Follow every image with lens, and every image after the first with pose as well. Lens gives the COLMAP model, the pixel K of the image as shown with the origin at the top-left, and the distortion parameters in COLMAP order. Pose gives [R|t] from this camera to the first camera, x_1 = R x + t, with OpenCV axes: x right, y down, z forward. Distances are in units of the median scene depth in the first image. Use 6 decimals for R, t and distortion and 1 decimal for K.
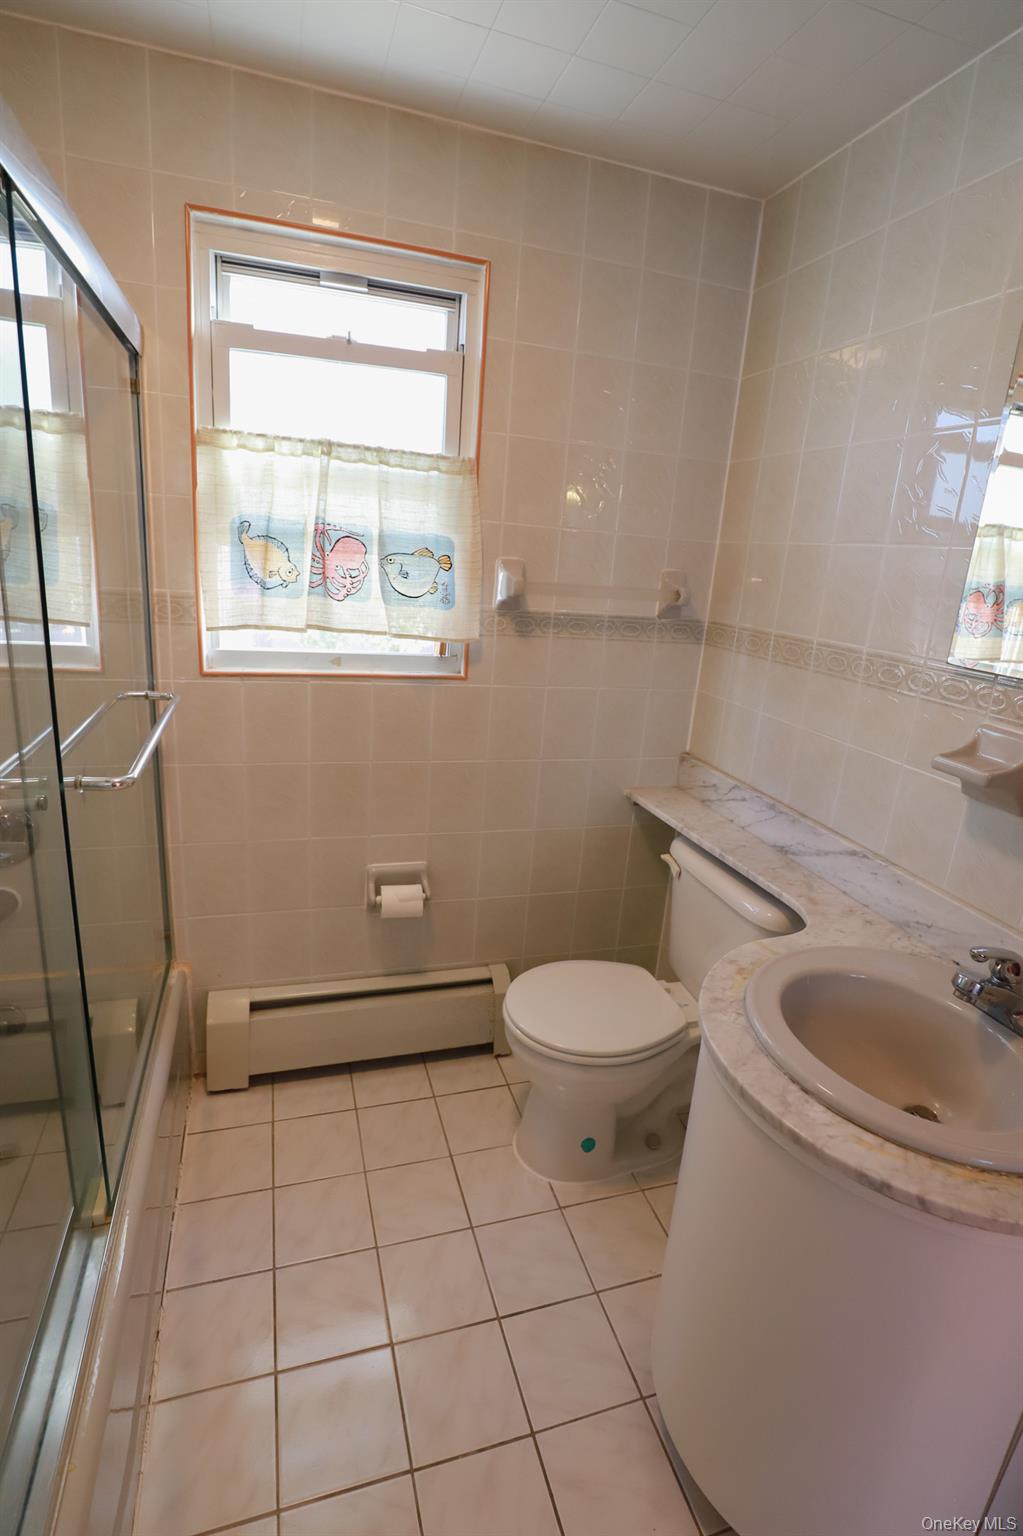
lens RADIAL K [[743.3, 0, 511.5], [0, 743.3, 768.0], [0, 0, 1]] dist [-0.023079, -0.000375]
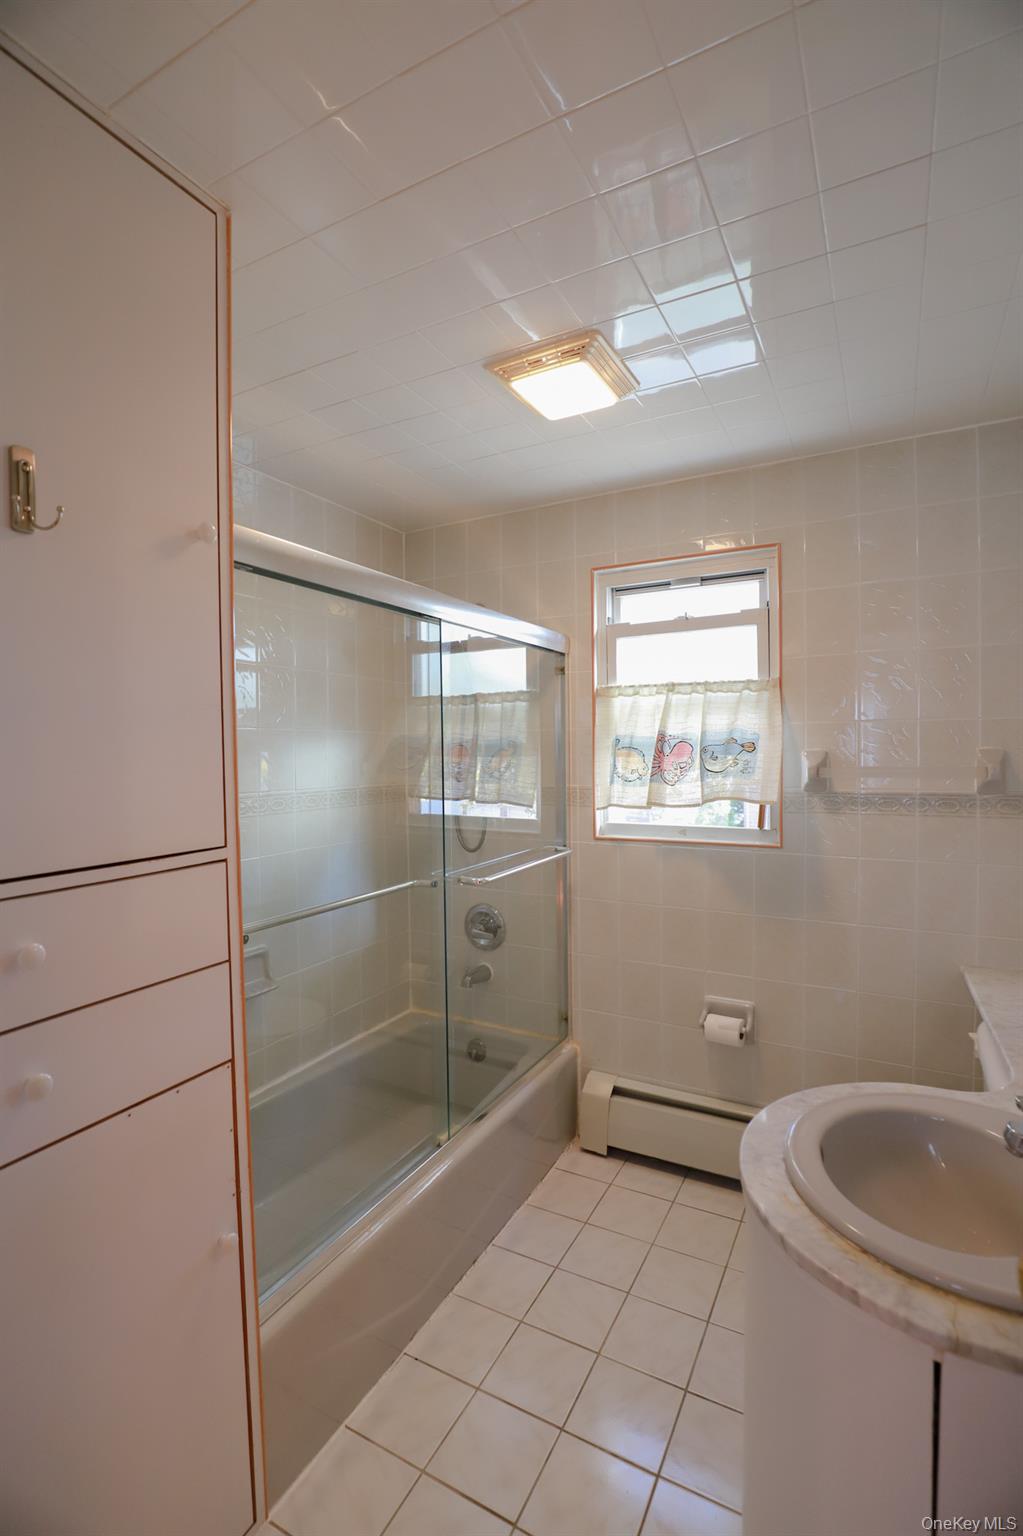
lens RADIAL K [[743.3, 0, 511.5], [0, 743.3, 768.0], [0, 0, 1]] dist [-0.023079, -0.000375]
pose [[0.674257, -0.060886, -0.735982, 0.610071], [-0.143524, 0.966790, -0.211467, 0.082579], [0.724416, 0.248215, 0.643126, -0.147805]]
